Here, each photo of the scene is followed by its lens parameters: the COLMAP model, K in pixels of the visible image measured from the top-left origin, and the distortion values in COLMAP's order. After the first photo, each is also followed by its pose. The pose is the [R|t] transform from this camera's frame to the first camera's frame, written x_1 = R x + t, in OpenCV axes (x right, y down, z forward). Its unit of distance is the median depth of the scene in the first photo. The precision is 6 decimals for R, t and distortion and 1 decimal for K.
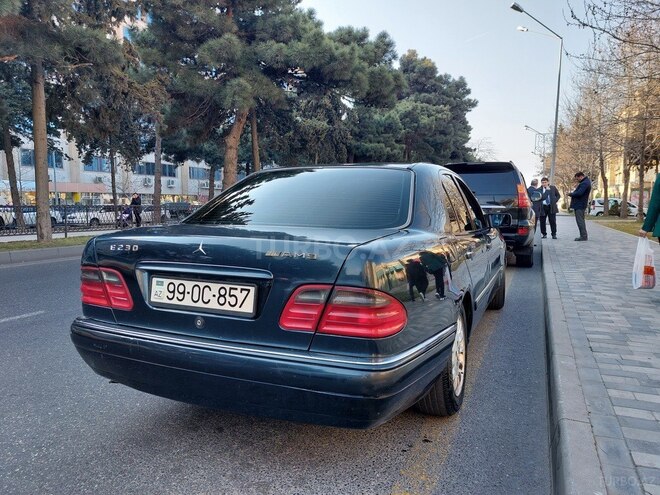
lens RADIAL K [[478.4, 0, 329.9], [0, 478.4, 242.3], [0, 0, 1]] dist [0.058803, -0.058718]
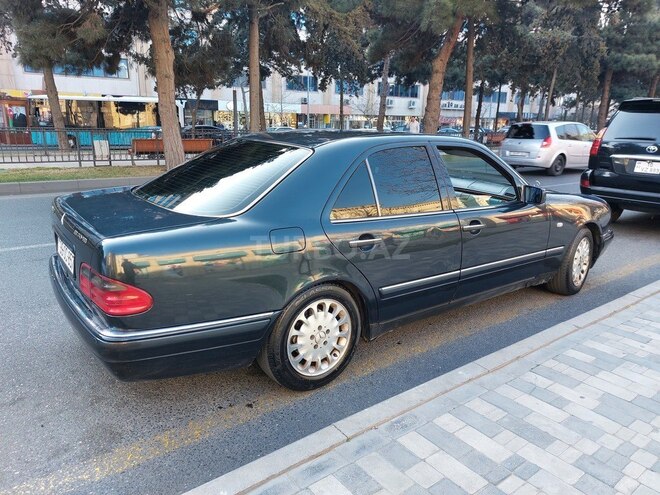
lens RADIAL K [[475.6, 0, 323.1], [0, 475.6, 242.3], [0, 0, 1]] dist [0.064693, -0.059931]
pose [[0.866462, 0.139490, -0.479360, 0.966910], [-0.059596, 0.982208, 0.178092, -0.190555], [0.495673, -0.125742, 0.859359, 0.221387]]
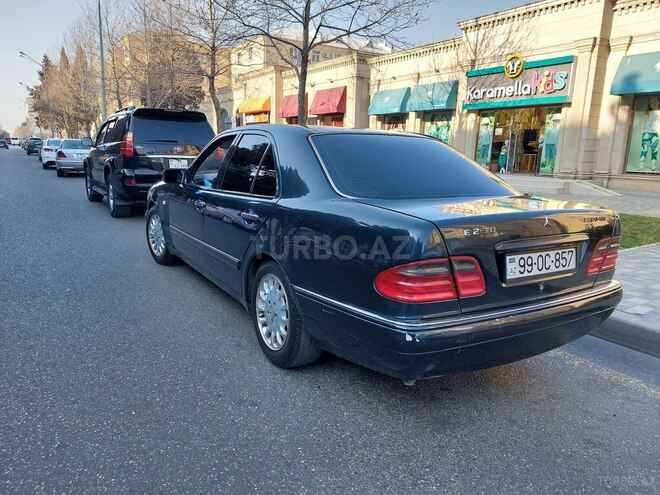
lens RADIAL K [[476.4, 0, 325.6], [0, 476.4, 248.8], [0, 0, 1]] dist [0.070031, -0.075431]
pose [[0.565272, -0.152083, 0.810764, -1.462144], [0.040004, 0.986755, 0.157205, -0.122682], [-0.823934, -0.056429, 0.563869, 0.773560]]
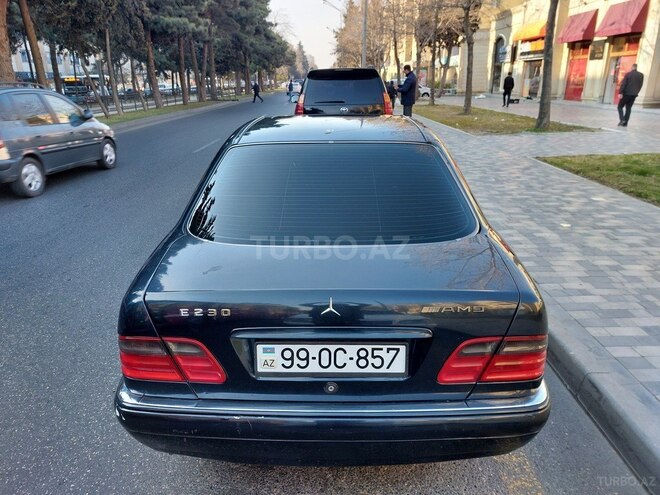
lens RADIAL K [[476.4, 0, 325.6], [0, 476.4, 248.8], [0, 0, 1]] dist [0.070031, -0.075431]
pose [[0.920214, -0.144274, 0.363856, -0.551696], [0.047339, 0.963788, 0.262433, -0.297561], [-0.388543, -0.224270, 0.893721, 0.288125]]
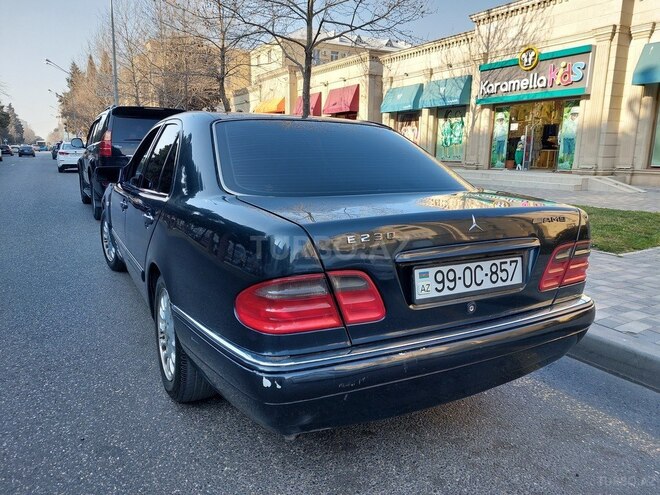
lens RADIAL K [[475.6, 0, 323.1], [0, 475.6, 242.3], [0, 0, 1]] dist [0.064693, -0.059931]
pose [[0.607352, -0.144082, 0.781258, -1.092530], [0.053012, 0.988574, 0.141104, -0.090069], [-0.792662, -0.044283, 0.608051, 0.679870]]
